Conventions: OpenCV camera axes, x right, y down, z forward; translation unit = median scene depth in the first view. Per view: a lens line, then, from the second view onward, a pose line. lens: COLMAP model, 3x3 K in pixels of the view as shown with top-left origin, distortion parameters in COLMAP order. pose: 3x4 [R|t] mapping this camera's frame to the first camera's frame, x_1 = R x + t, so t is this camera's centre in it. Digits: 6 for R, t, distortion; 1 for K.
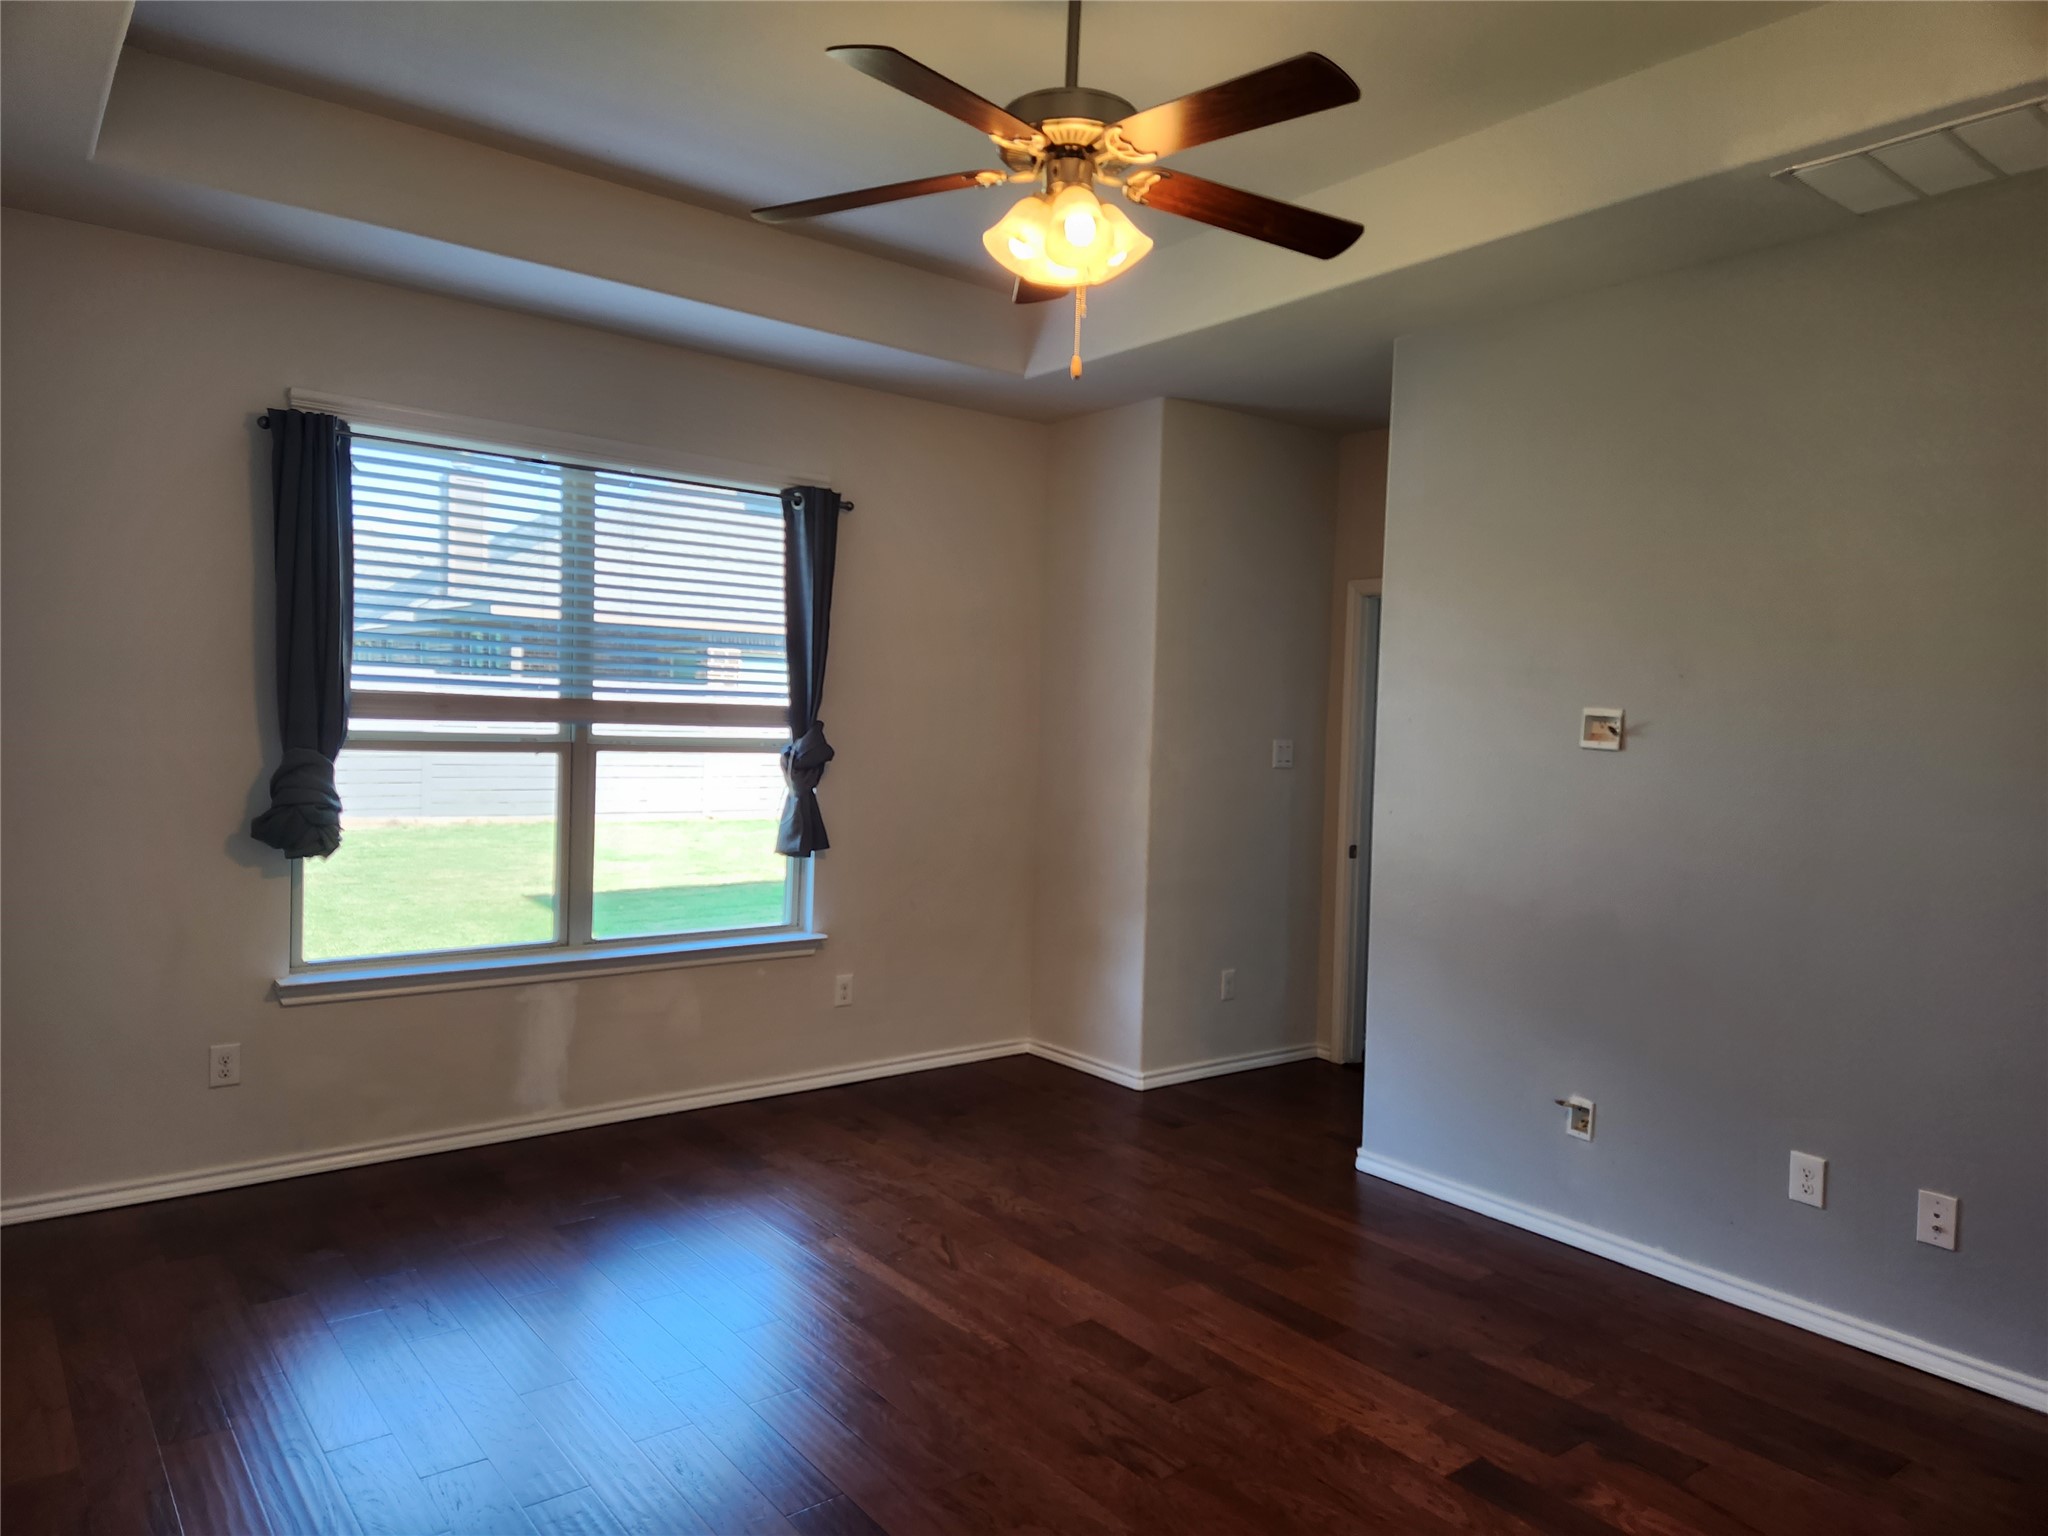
lens RADIAL K [[1350.1, 0, 1024.0], [0, 1350.1, 768.0], [0, 0, 1]] dist [0.005614, -0.000392]
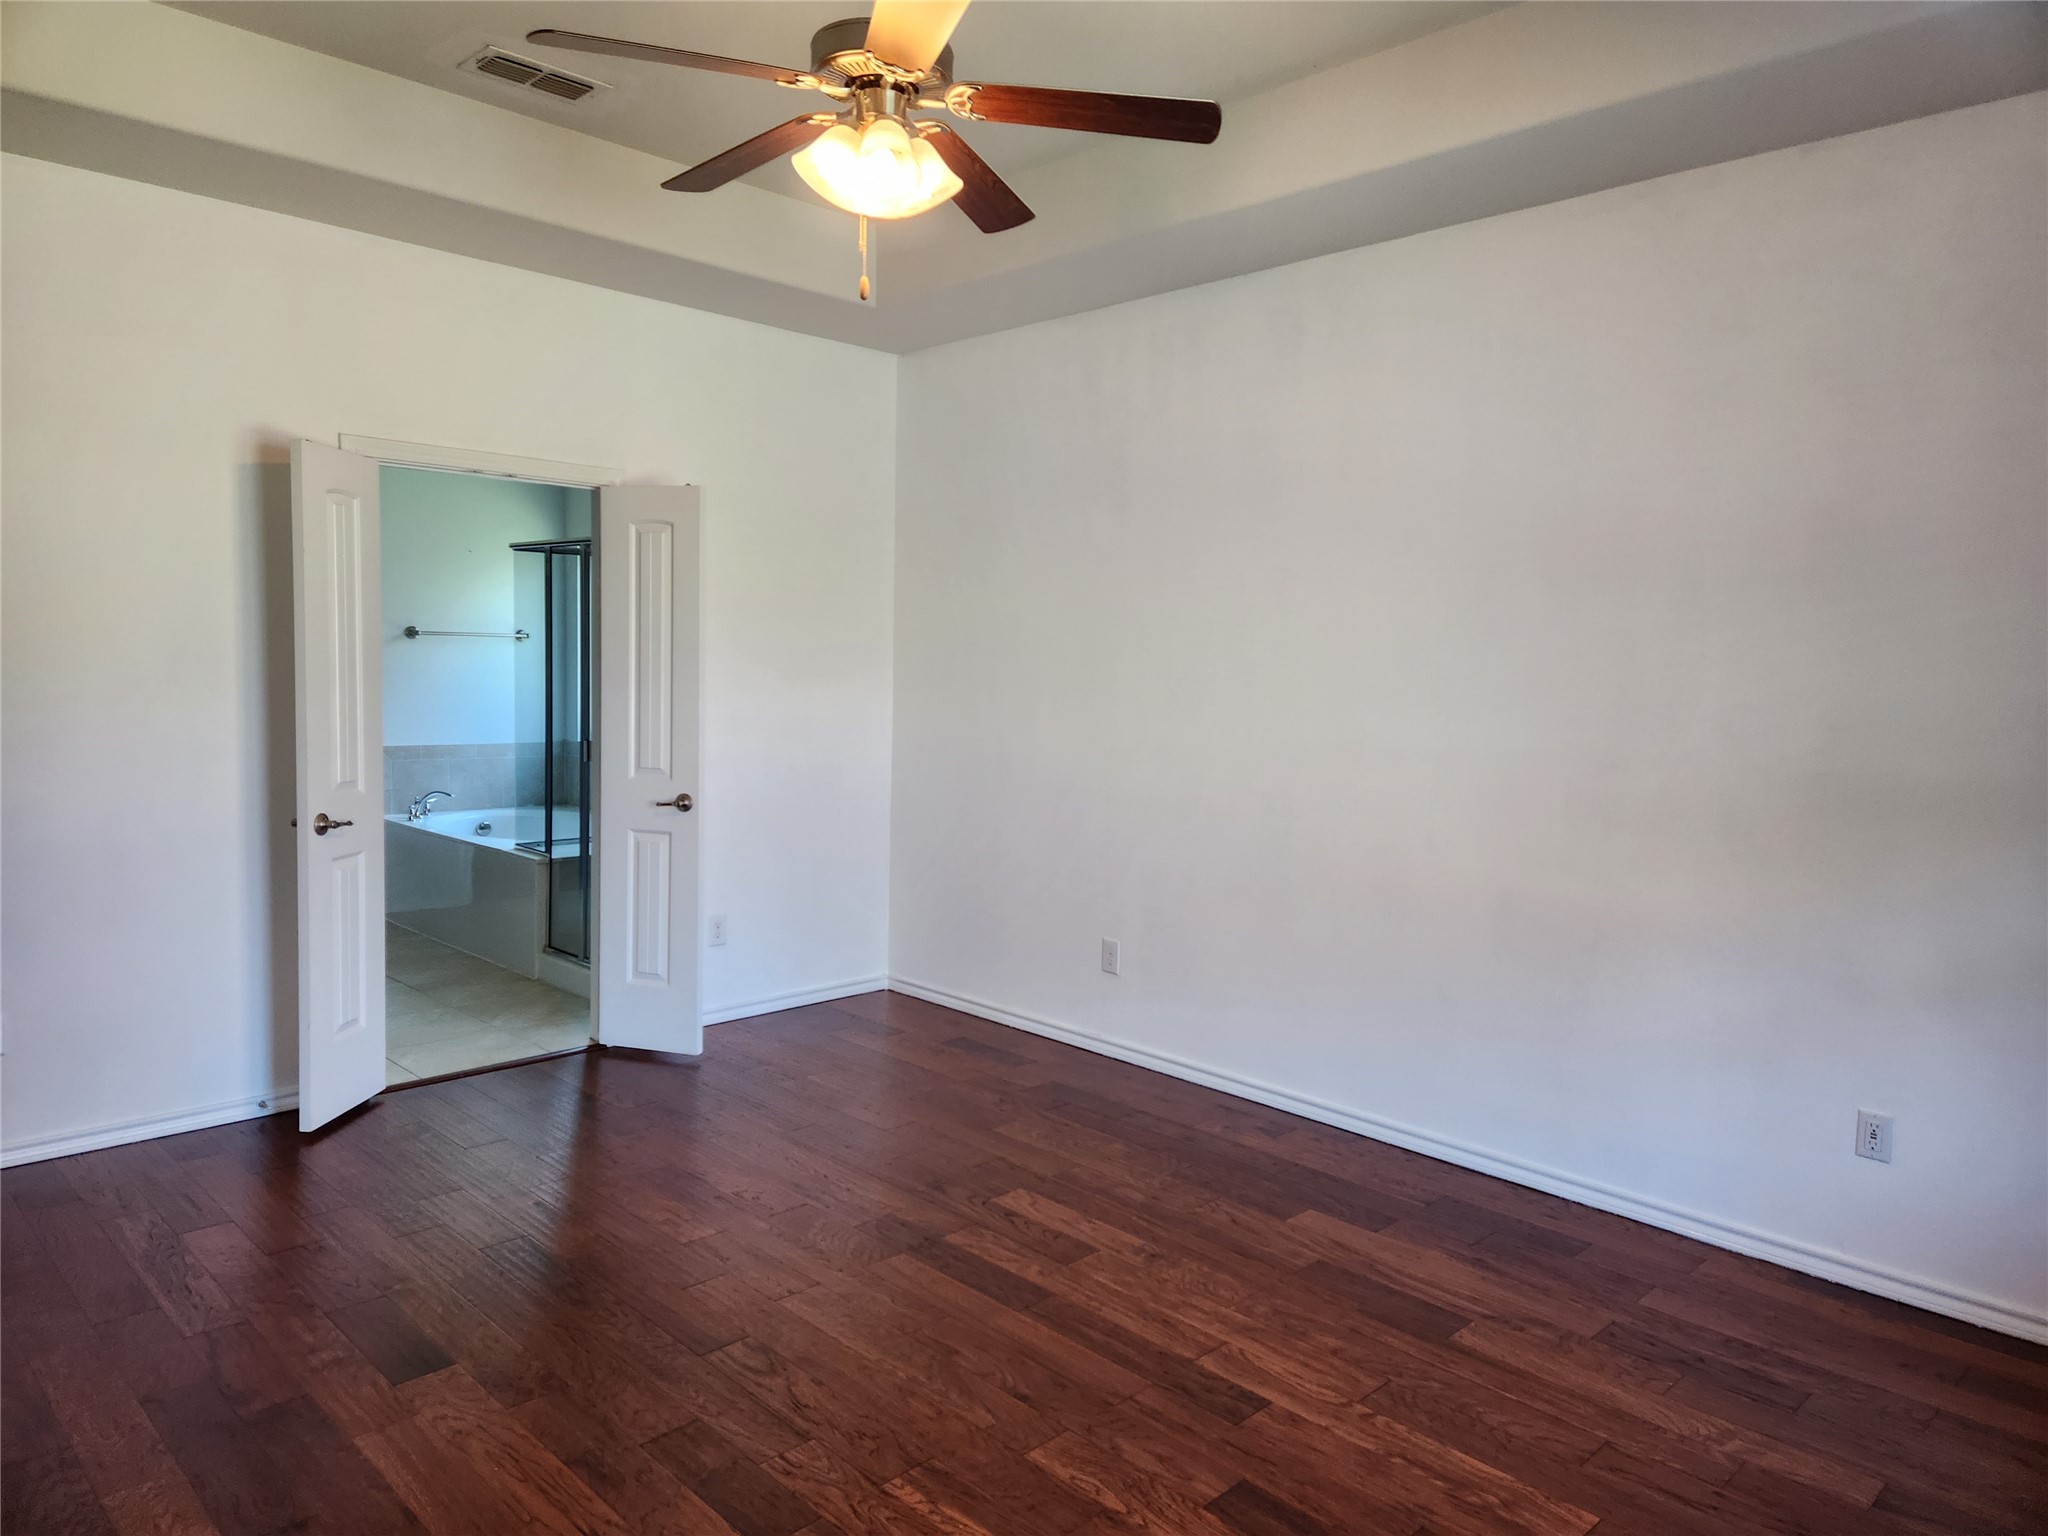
lens RADIAL K [[1350.1, 0, 1024.0], [0, 1350.1, 768.0], [0, 0, 1]] dist [0.005614, -0.000392]
pose [[-0.992163, -0.046954, -0.115789, 0.019499], [-0.060471, 0.991391, 0.116136, -0.066942], [0.109339, 0.122228, -0.986461, 1.836732]]
